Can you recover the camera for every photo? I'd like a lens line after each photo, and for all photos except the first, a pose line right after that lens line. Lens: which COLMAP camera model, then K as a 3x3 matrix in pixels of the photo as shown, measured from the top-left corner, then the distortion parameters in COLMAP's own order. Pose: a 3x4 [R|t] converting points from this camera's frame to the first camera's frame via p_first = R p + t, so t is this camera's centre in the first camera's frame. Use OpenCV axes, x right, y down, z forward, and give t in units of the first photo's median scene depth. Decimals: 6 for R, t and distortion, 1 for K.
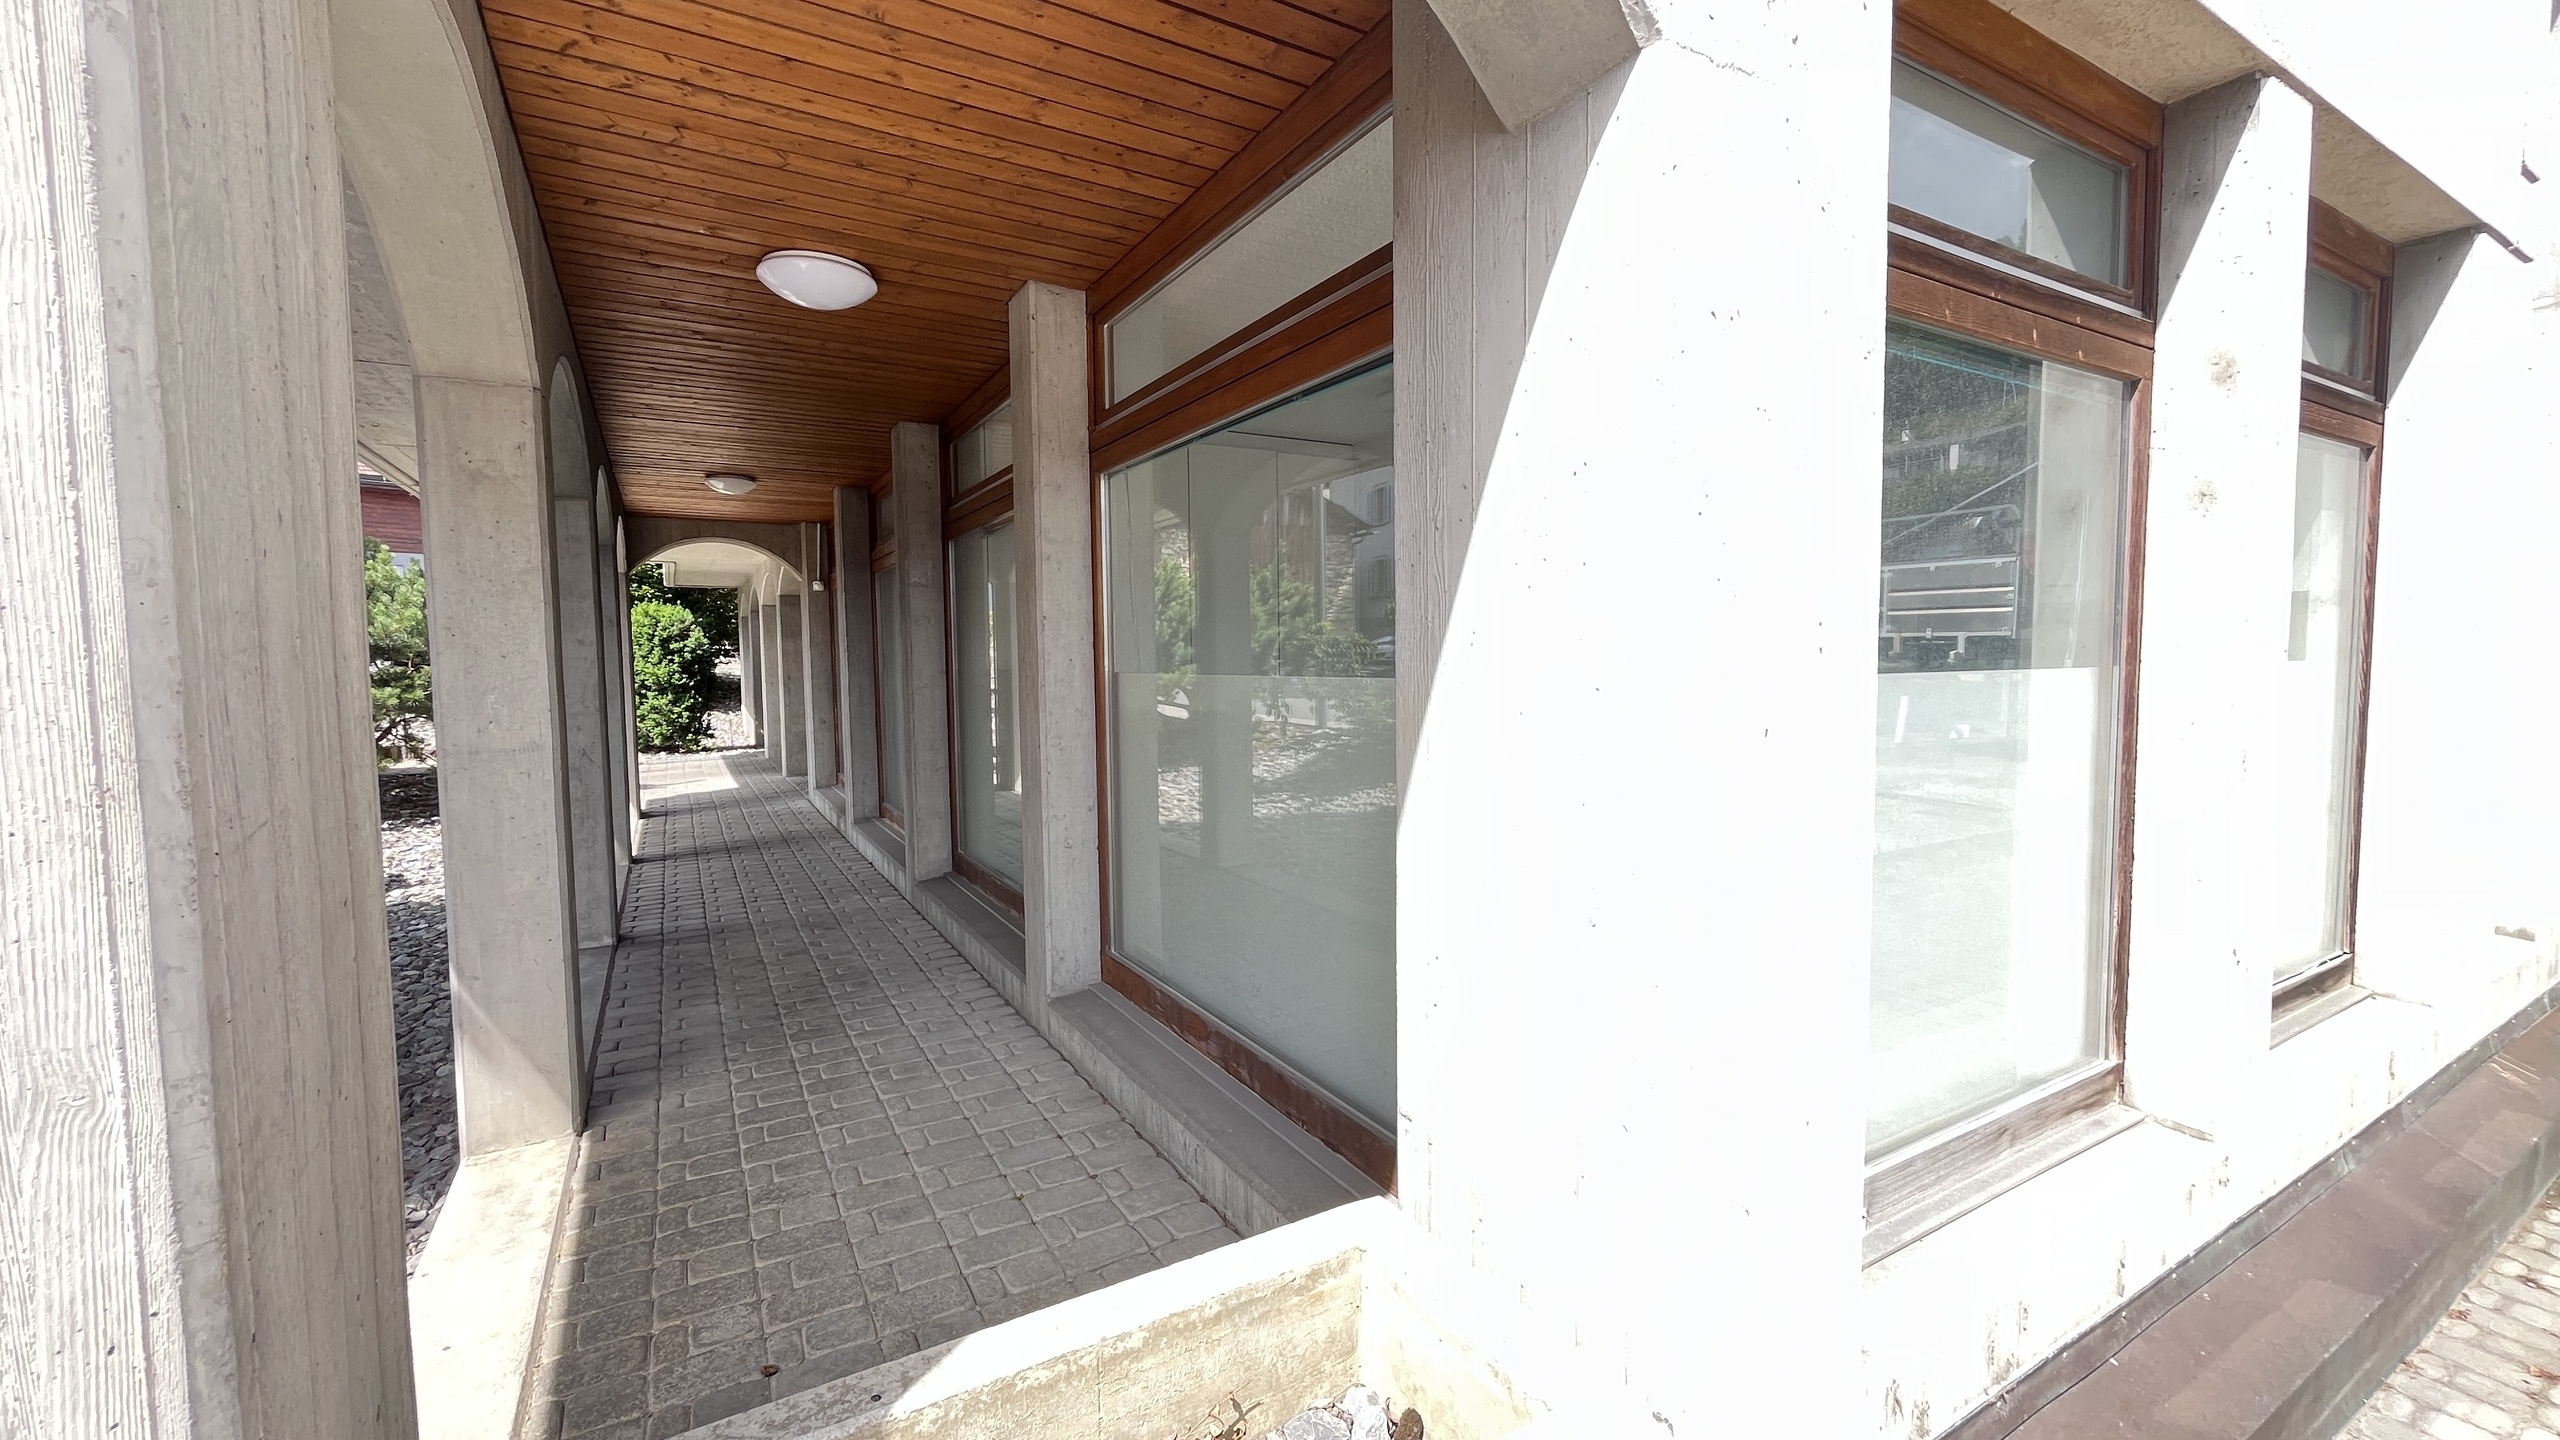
lens RADIAL K [[1042.3, 0, 1280.0], [0, 1042.3, 720.0], [0, 0, 1]] dist [-0.001521, -0.000308]
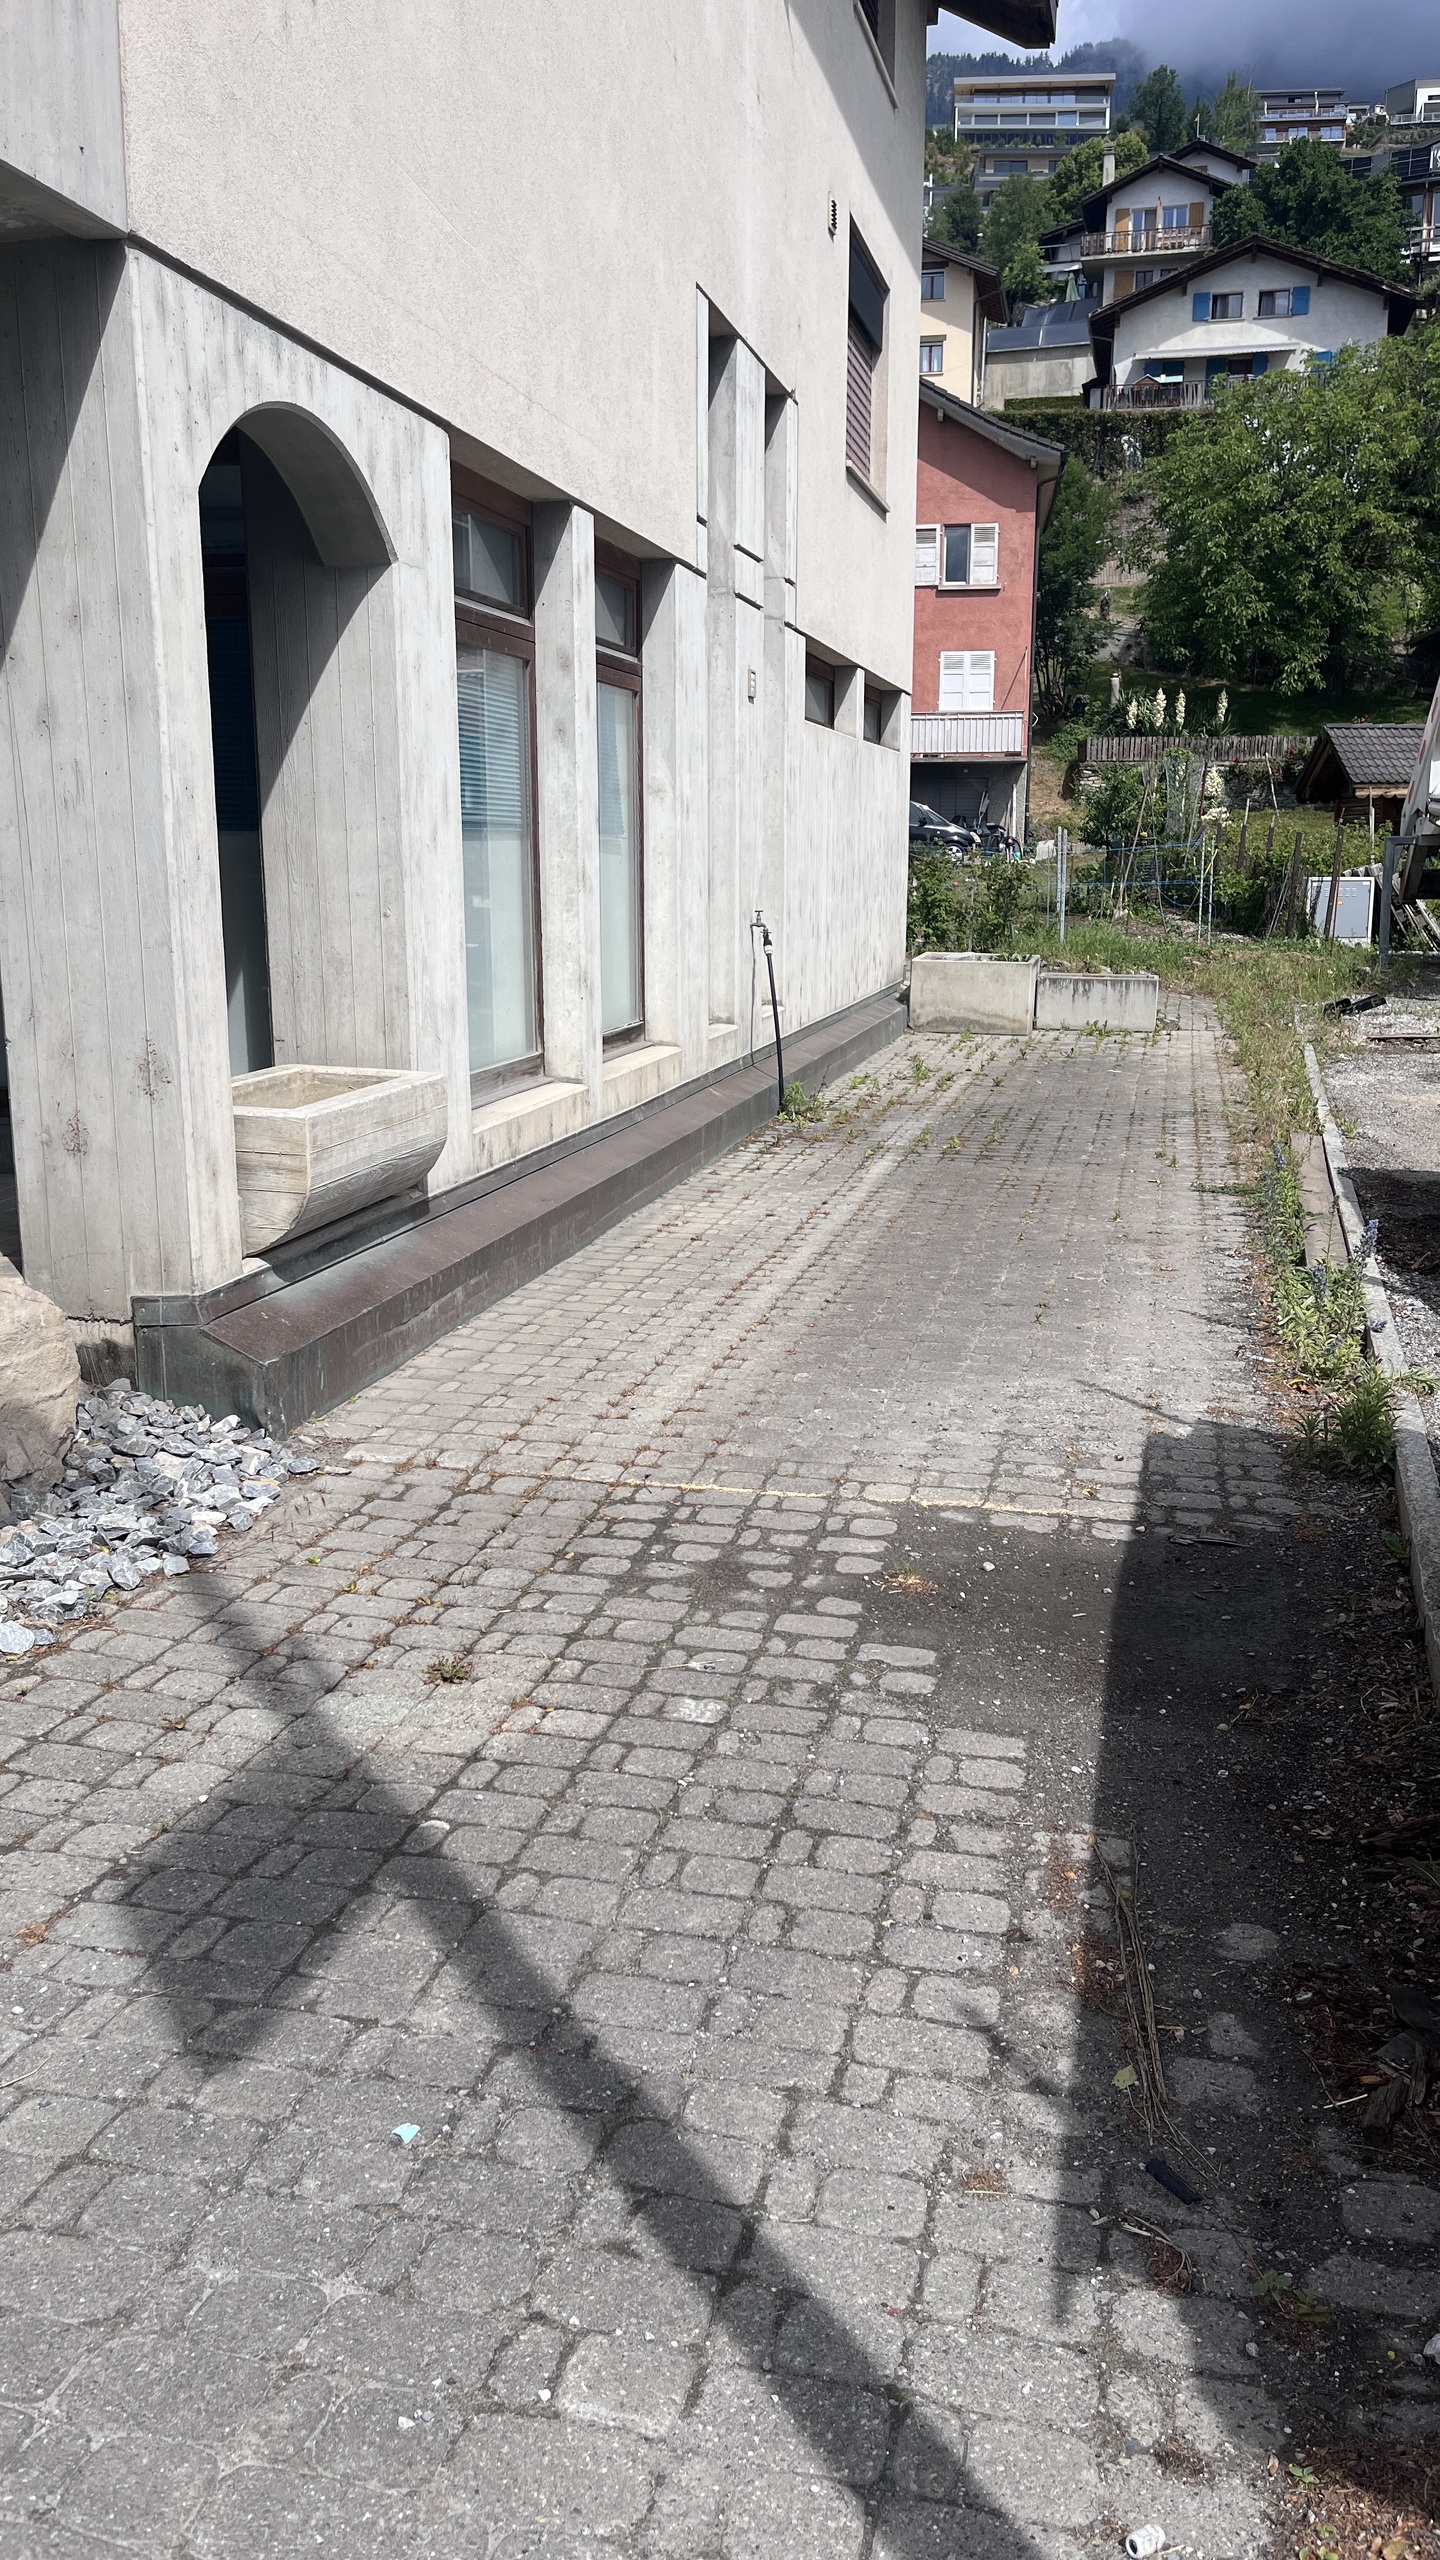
lens RADIAL K [[1918.9, 0, 720.0], [0, 1918.9, 1280.0], [0, 0, 1]] dist [0.103774, -0.142708]
pose [[0.691188, -0.146158, 0.707740, -1.397239], [0.036725, 0.985173, 0.167585, 0.168161], [-0.721741, -0.089841, 0.686308, -1.547249]]
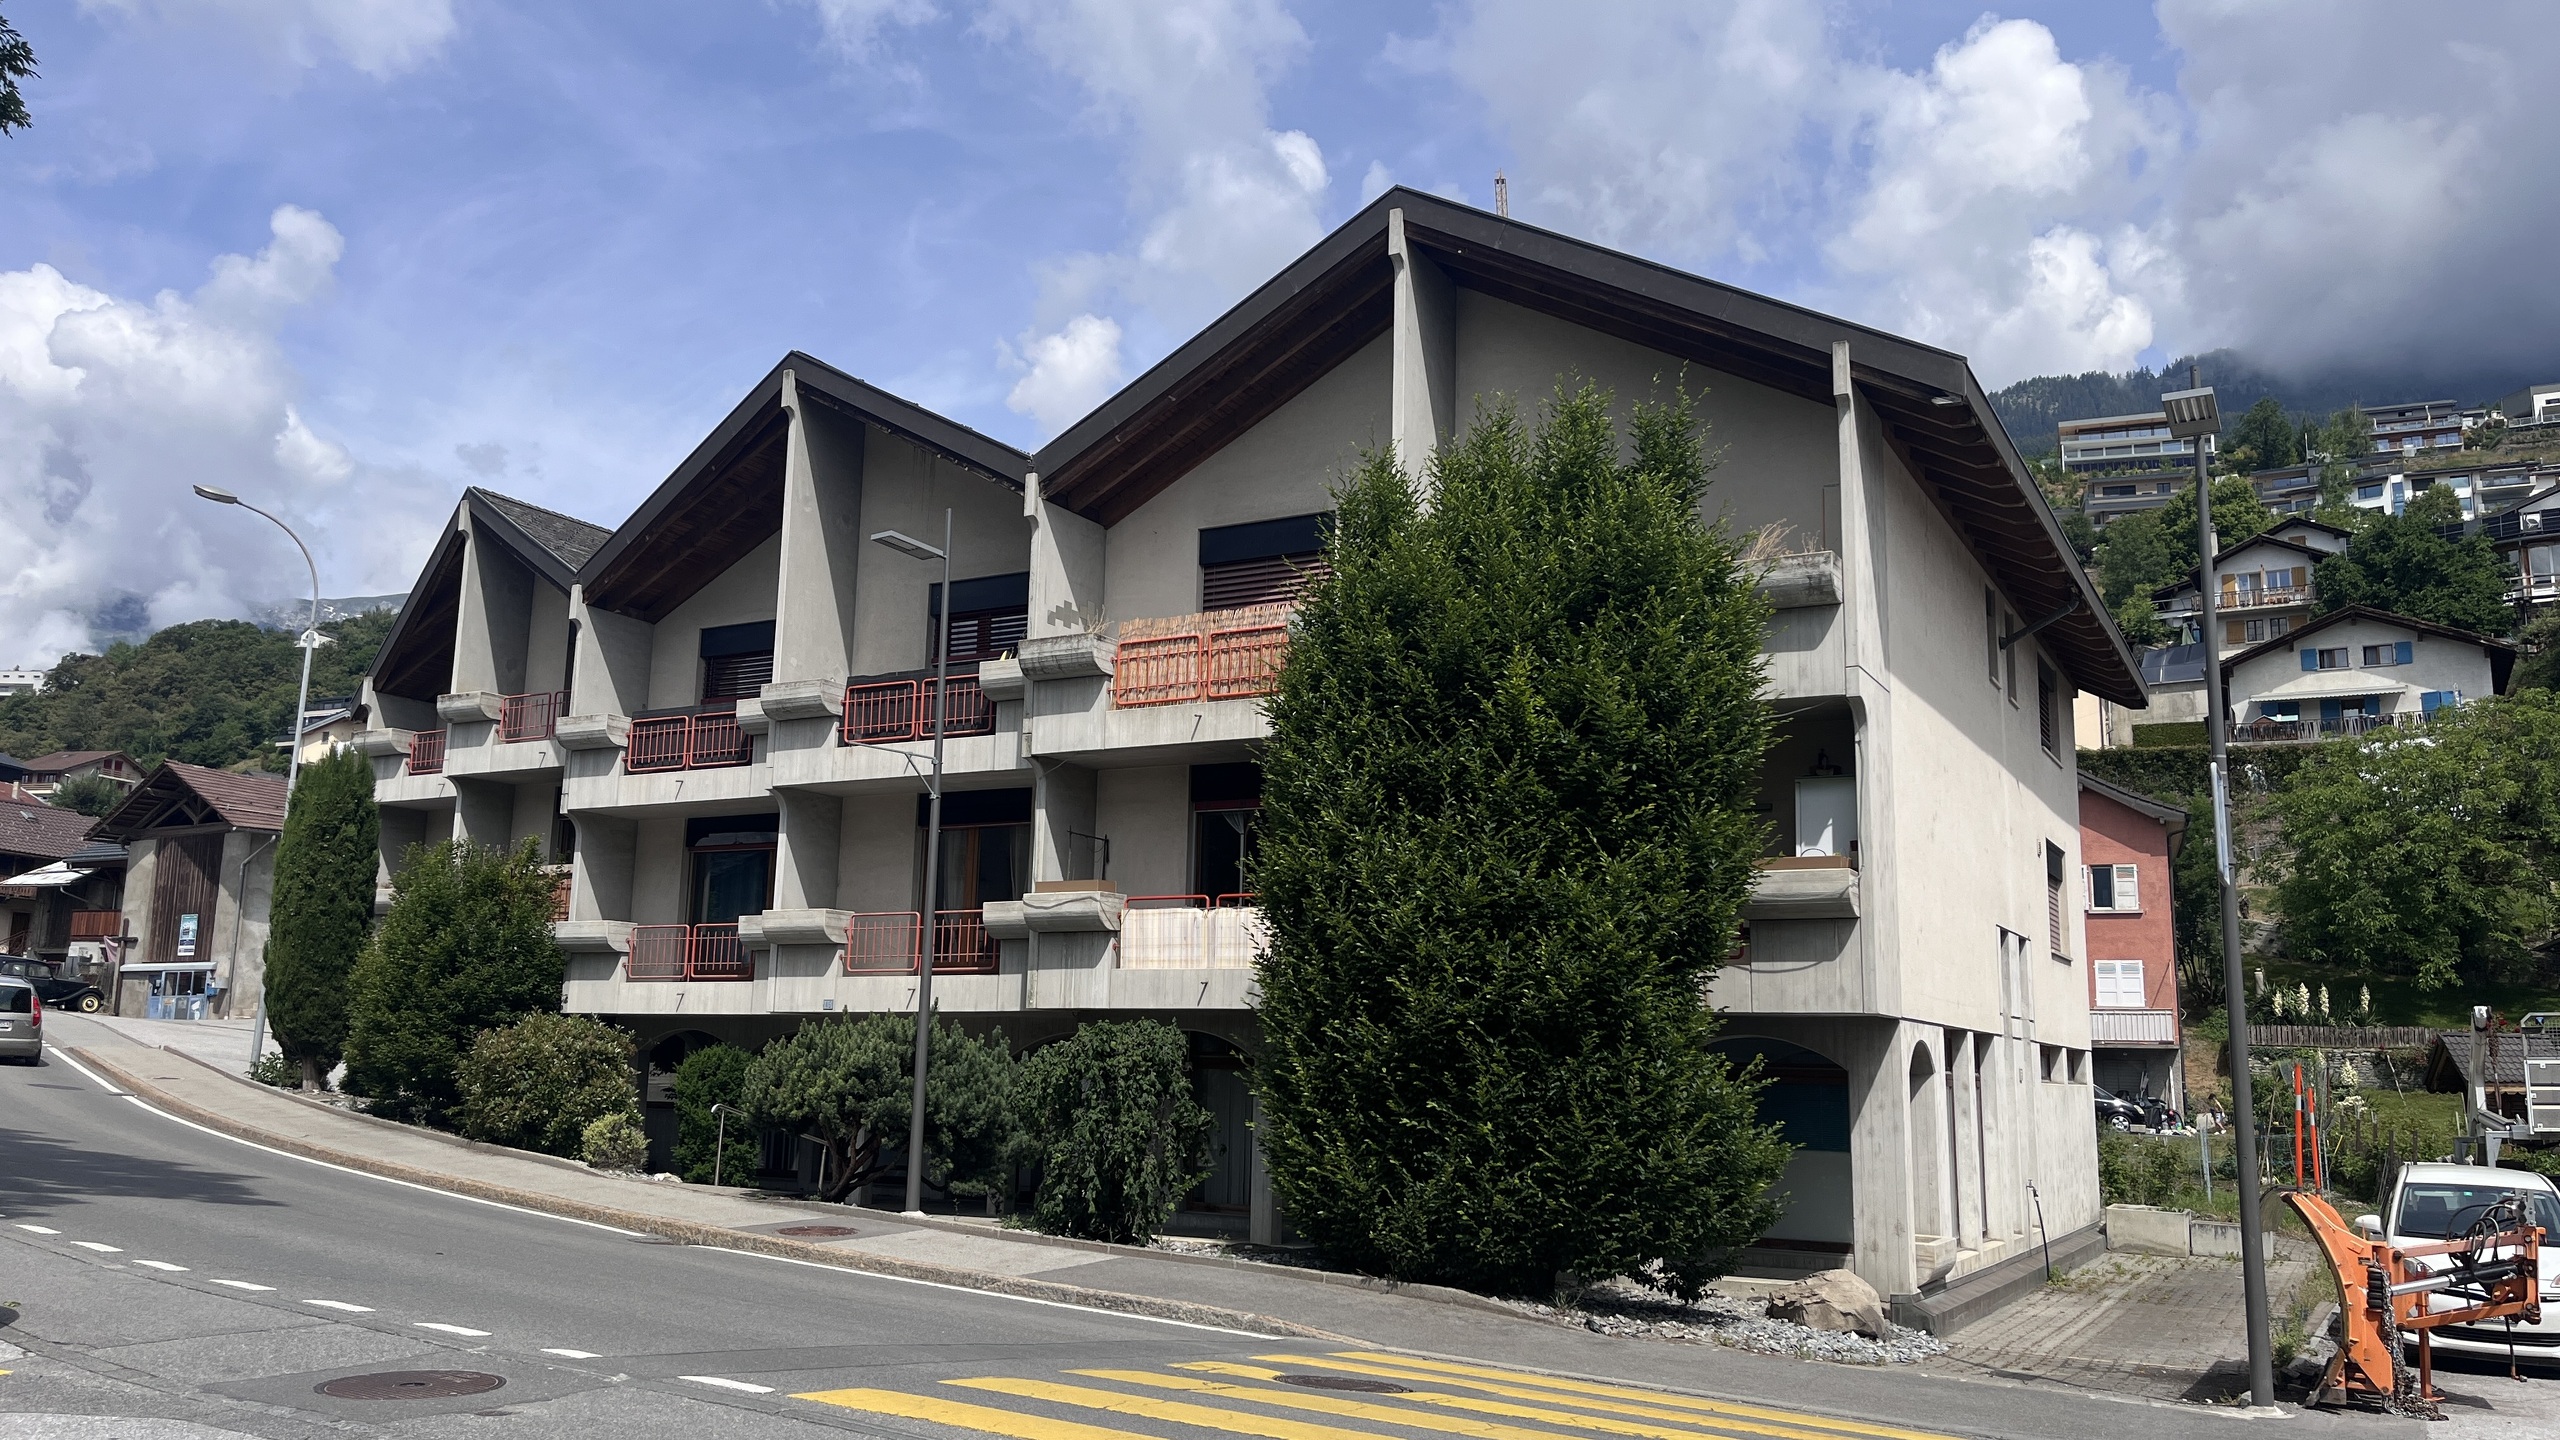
lens RADIAL K [[1918.9, 0, 1272.6], [0, 1918.9, 742.8], [0, 0, 1]] dist [0.103774, -0.142708]
pose [[0.865436, 0.113198, 0.488064, -6.289283], [-0.000379, 0.974290, -0.225297, 0.137789], [-0.501019, 0.194795, 0.843229, -5.158243]]
